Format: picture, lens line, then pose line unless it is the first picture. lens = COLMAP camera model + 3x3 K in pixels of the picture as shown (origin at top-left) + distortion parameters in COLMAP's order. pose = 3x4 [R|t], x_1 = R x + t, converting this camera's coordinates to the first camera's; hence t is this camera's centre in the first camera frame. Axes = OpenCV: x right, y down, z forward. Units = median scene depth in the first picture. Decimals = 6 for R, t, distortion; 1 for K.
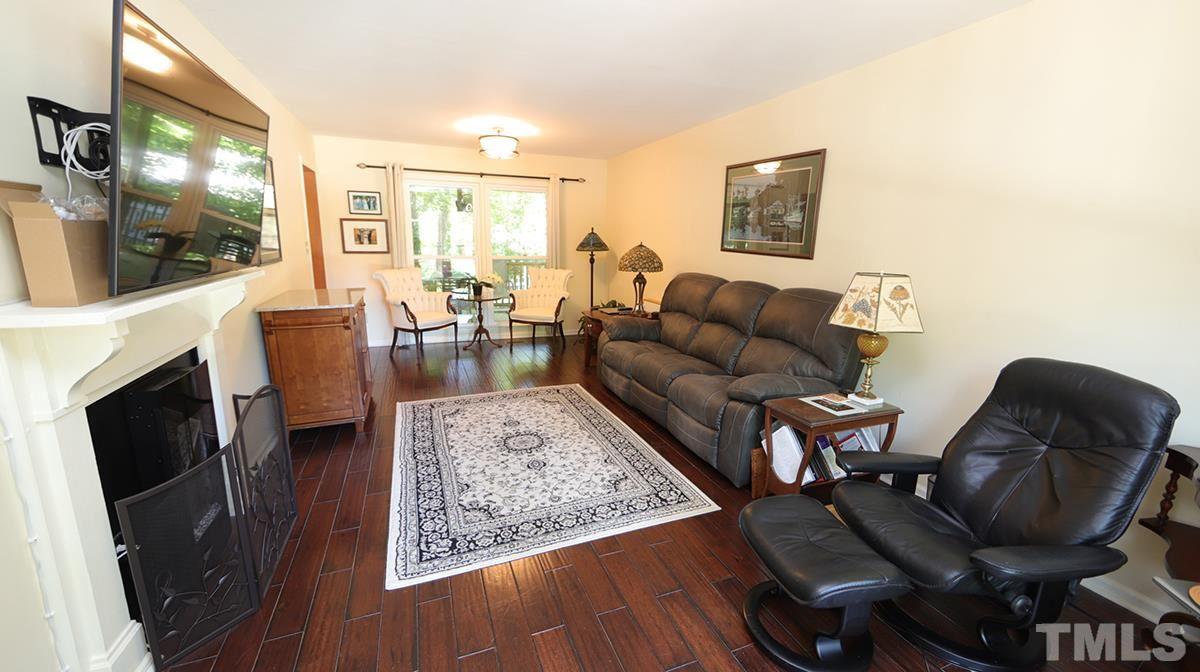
lens RADIAL K [[469.3, 0, 601.0], [0, 469.3, 335.3], [0, 0, 1]] dist [0.001512, -0.000292]
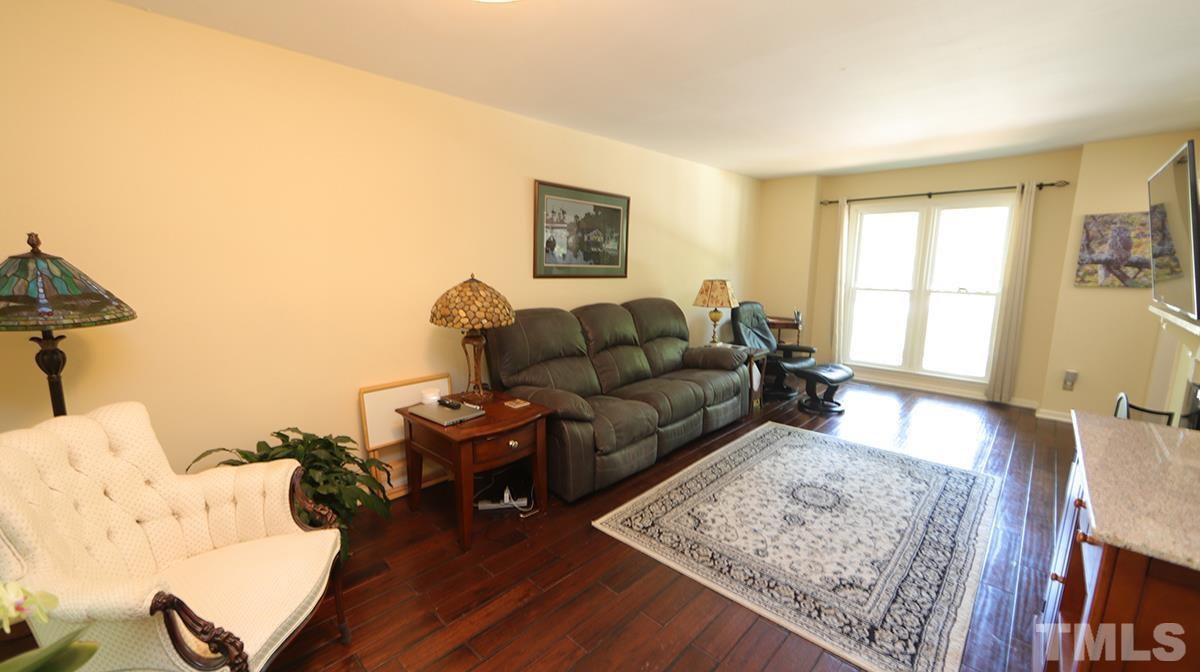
lens RADIAL K [[469.3, 0, 601.4], [0, 469.3, 337.3], [0, 0, 1]] dist [0.001512, -0.000292]
pose [[-0.415804, -0.175521, 0.892356, -0.701491], [0.169937, 0.948923, 0.265831, -0.350480], [-0.893436, 0.262178, -0.364739, 1.520575]]
